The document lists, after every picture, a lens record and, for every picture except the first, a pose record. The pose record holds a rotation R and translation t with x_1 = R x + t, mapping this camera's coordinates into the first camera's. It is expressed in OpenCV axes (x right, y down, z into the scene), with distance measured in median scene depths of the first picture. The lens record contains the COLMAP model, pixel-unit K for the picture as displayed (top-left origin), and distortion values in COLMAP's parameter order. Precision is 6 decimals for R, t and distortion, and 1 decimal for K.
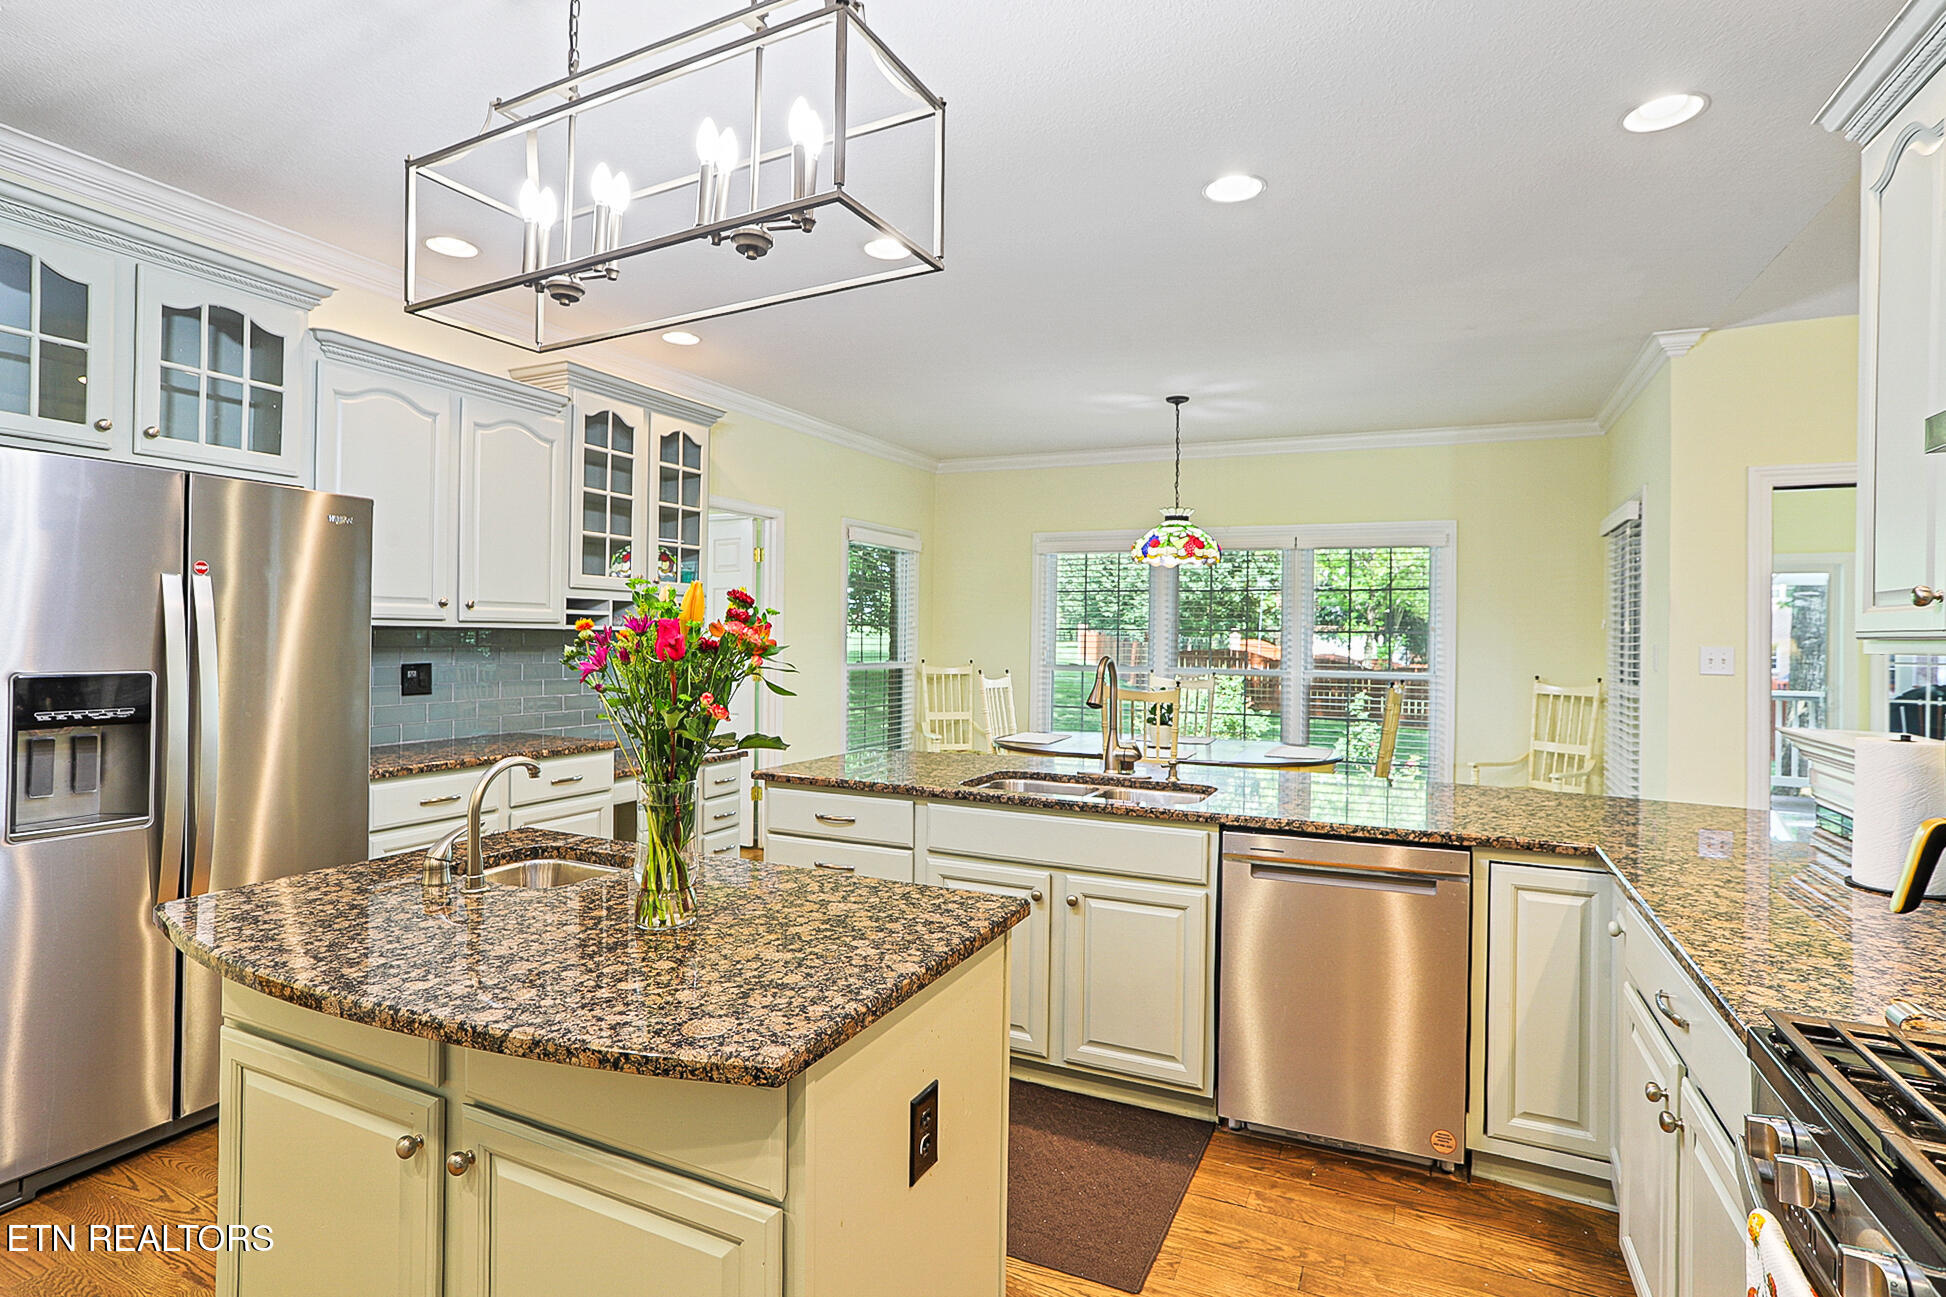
lens RADIAL K [[967.9, 0, 969.7], [0, 967.9, 644.2], [0, 0, 1]] dist [-0.018532, 0.022799]
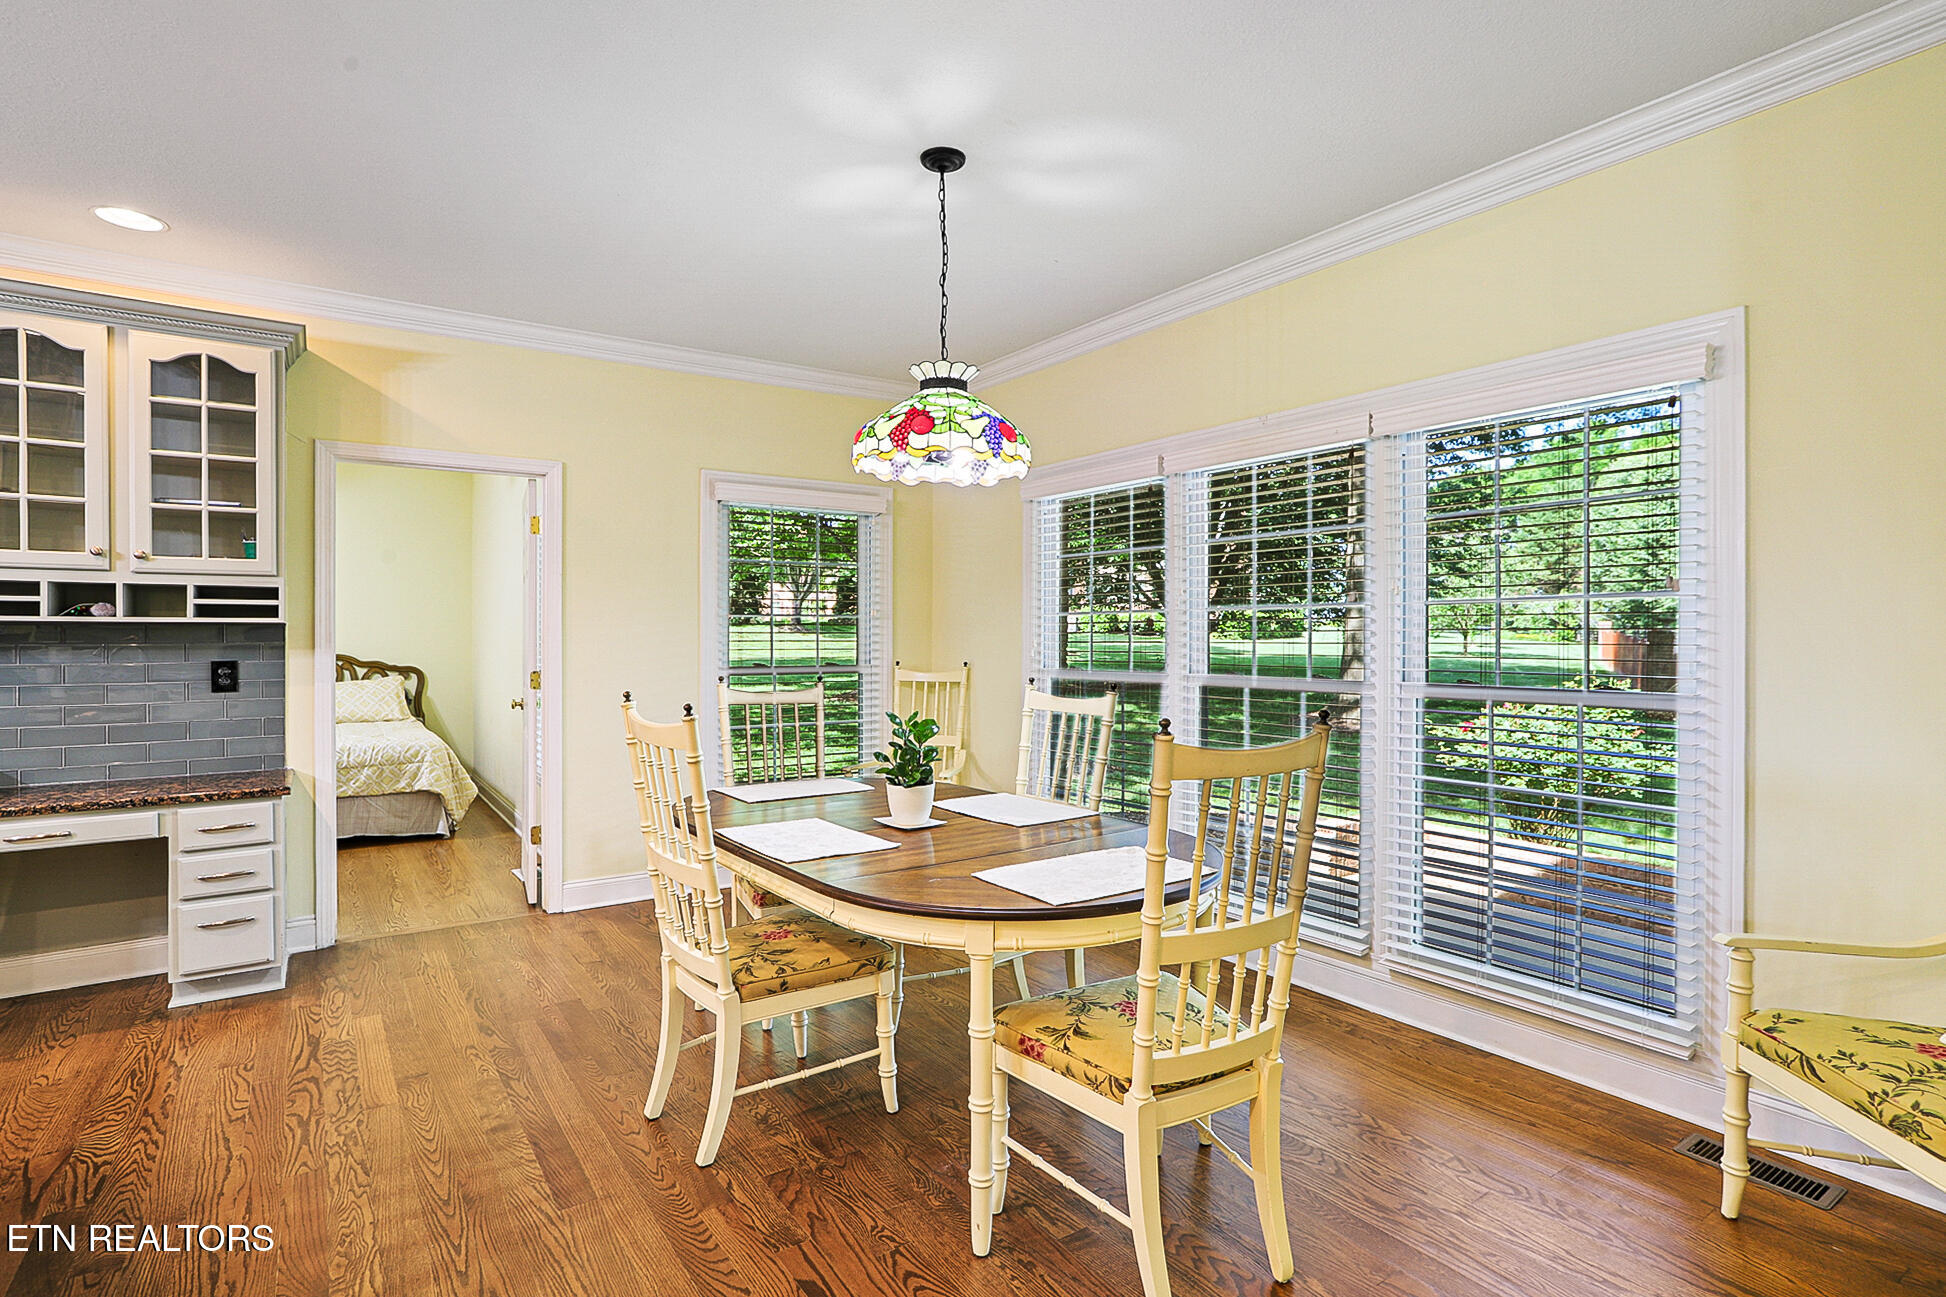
lens RADIAL K [[922.3, 0, 1039.6], [0, 922.3, 641.8], [0, 0, 1]] dist [-0.017736, 0.000642]
pose [[0.894996, -0.013821, -0.445860, 0.667360], [0.010052, 0.999891, -0.010817, 0.016760], [0.445961, 0.005199, 0.895037, 0.758863]]
